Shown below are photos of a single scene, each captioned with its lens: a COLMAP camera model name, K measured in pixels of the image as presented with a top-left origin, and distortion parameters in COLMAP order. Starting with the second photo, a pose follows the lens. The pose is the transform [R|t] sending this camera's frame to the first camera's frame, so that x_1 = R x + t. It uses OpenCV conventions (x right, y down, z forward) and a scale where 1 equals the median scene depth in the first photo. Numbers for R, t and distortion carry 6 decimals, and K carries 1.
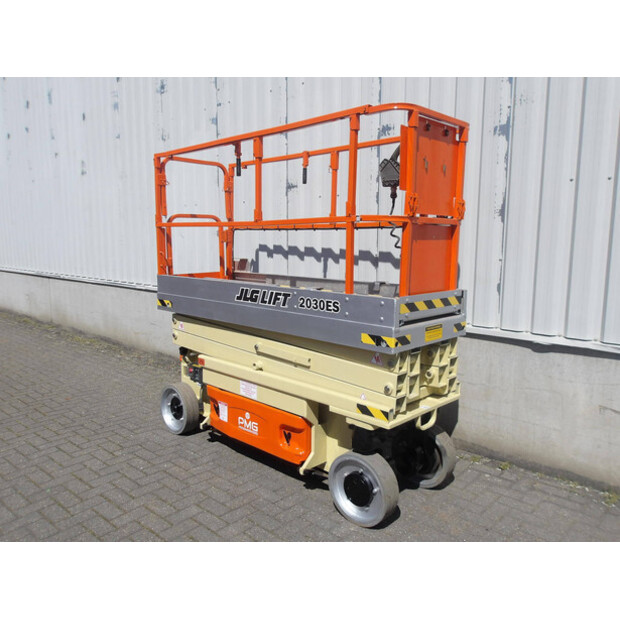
lens RADIAL K [[507.5, 0, 311.1], [0, 507.5, 309.2], [0, 0, 1]] dist [0.000804, 0.000967]
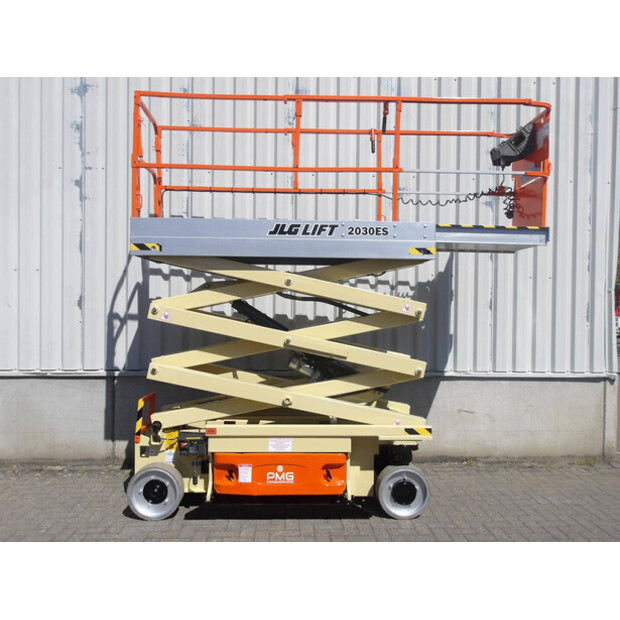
lens RADIAL K [[507.5, 0, 311.1], [0, 507.5, 309.2], [0, 0, 1]] dist [0.000804, 0.000967]
pose [[0.698305, -0.004482, 0.715786, -0.858180], [0.092720, 0.992122, -0.084242, -0.037560], [-0.709769, 0.125194, 0.693220, 0.128805]]
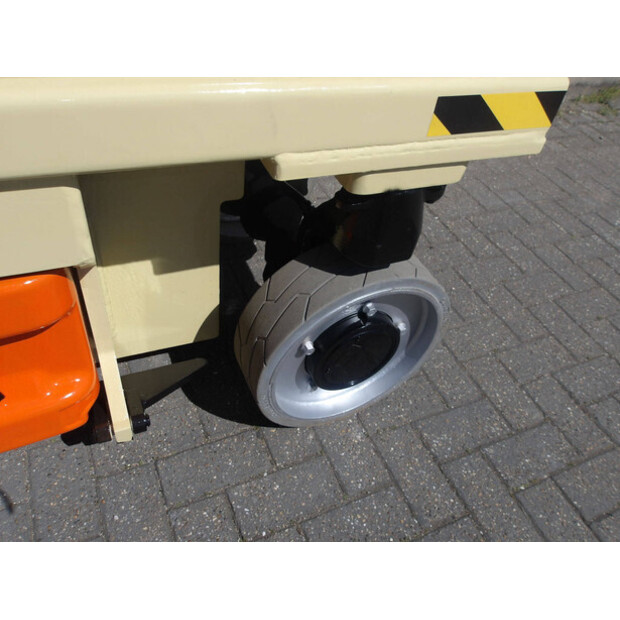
lens RADIAL K [[507.5, 0, 311.1], [0, 507.5, 309.2], [0, 0, 1]] dist [0.000804, 0.000967]
pose [[0.385853, -0.620115, 0.683063, -0.105911], [-0.004574, 0.739104, 0.673576, 0.083170], [-0.922549, -0.263026, 0.282348, 0.752925]]
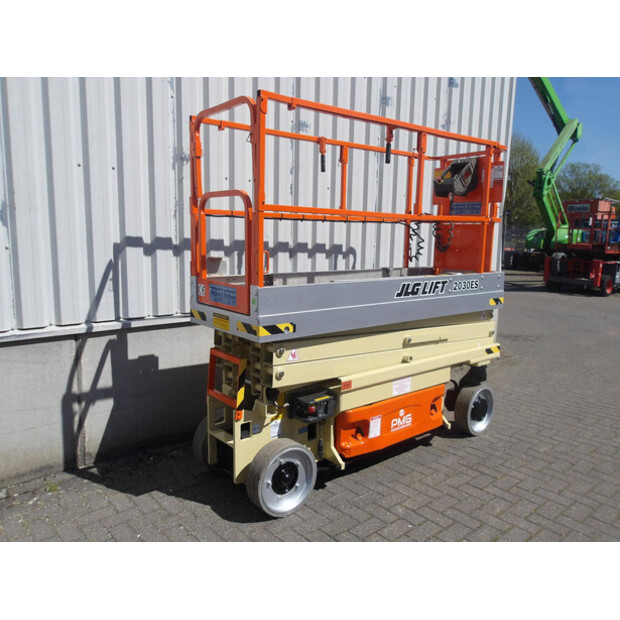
lens RADIAL K [[507.5, 0, 311.1], [0, 507.5, 309.2], [0, 0, 1]] dist [0.000804, 0.000967]
pose [[0.120655, -0.152157, 0.980964, -1.056411], [0.119866, 0.983186, 0.137759, -0.140455], [-0.985431, 0.100963, 0.136865, 0.996494]]
